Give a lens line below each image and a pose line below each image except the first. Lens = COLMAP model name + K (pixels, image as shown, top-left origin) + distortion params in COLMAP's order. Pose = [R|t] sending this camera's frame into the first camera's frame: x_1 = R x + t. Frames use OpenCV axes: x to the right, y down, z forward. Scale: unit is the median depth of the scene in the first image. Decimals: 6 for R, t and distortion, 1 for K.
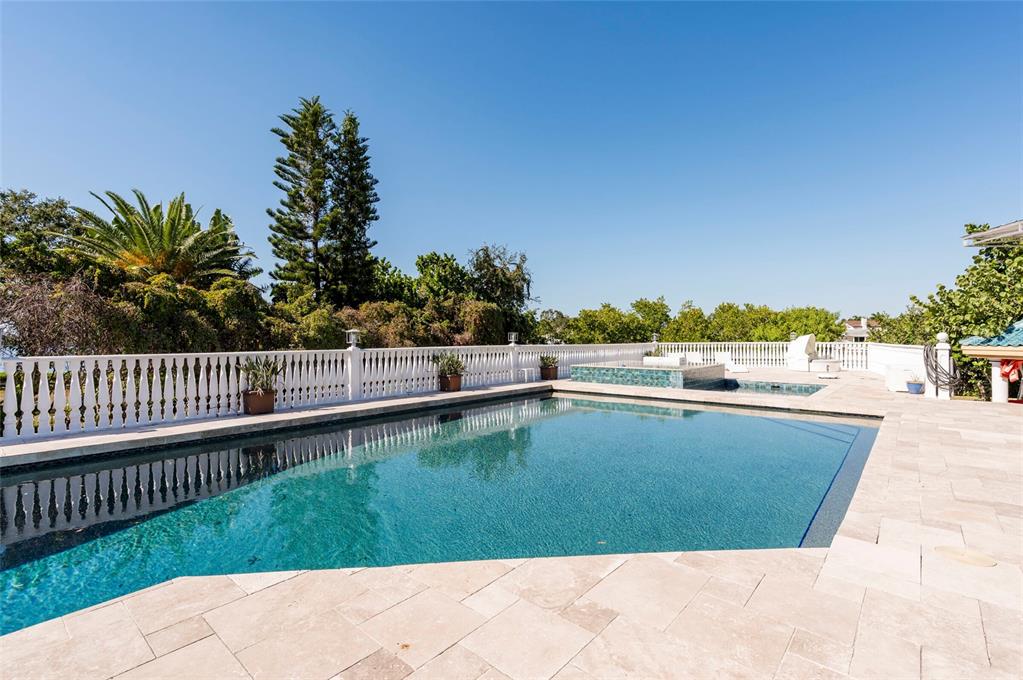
lens RADIAL K [[474.5, 0, 521.4], [0, 474.5, 335.5], [0, 0, 1]] dist [-0.001360, -0.003018]
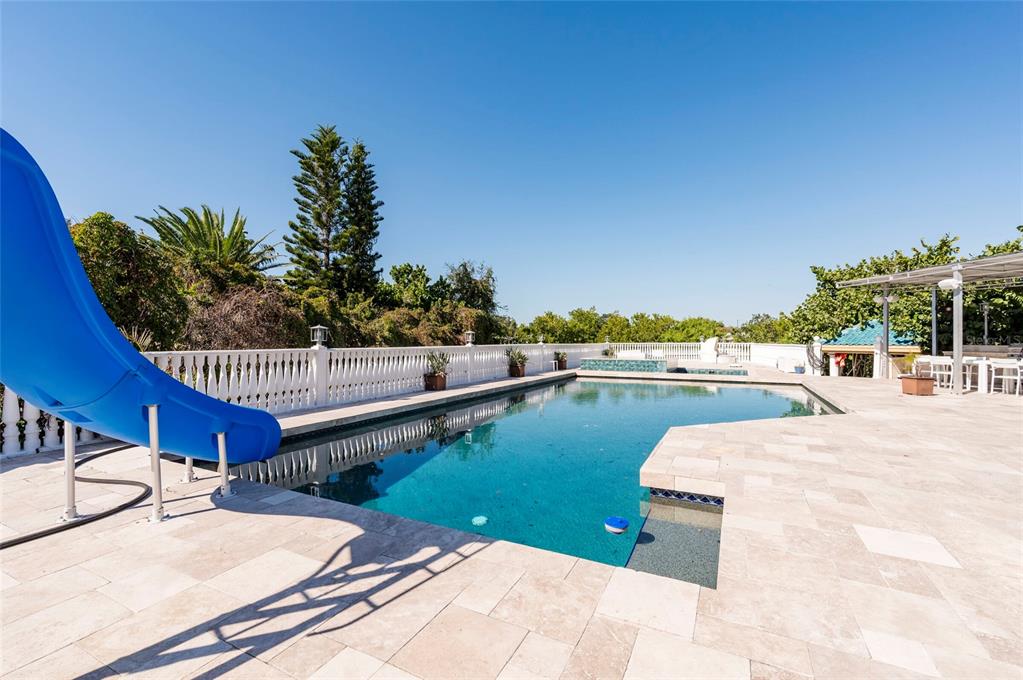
lens RADIAL K [[447.8, 0, 520.3], [0, 447.8, 339.7], [0, 0, 1]] dist [-0.009465, -0.000252]
pose [[0.973032, 0.004665, 0.230623, -0.235267], [-0.005311, 0.999984, 0.002182, 0.004231], [-0.230609, -0.003348, 0.973041, -0.142528]]
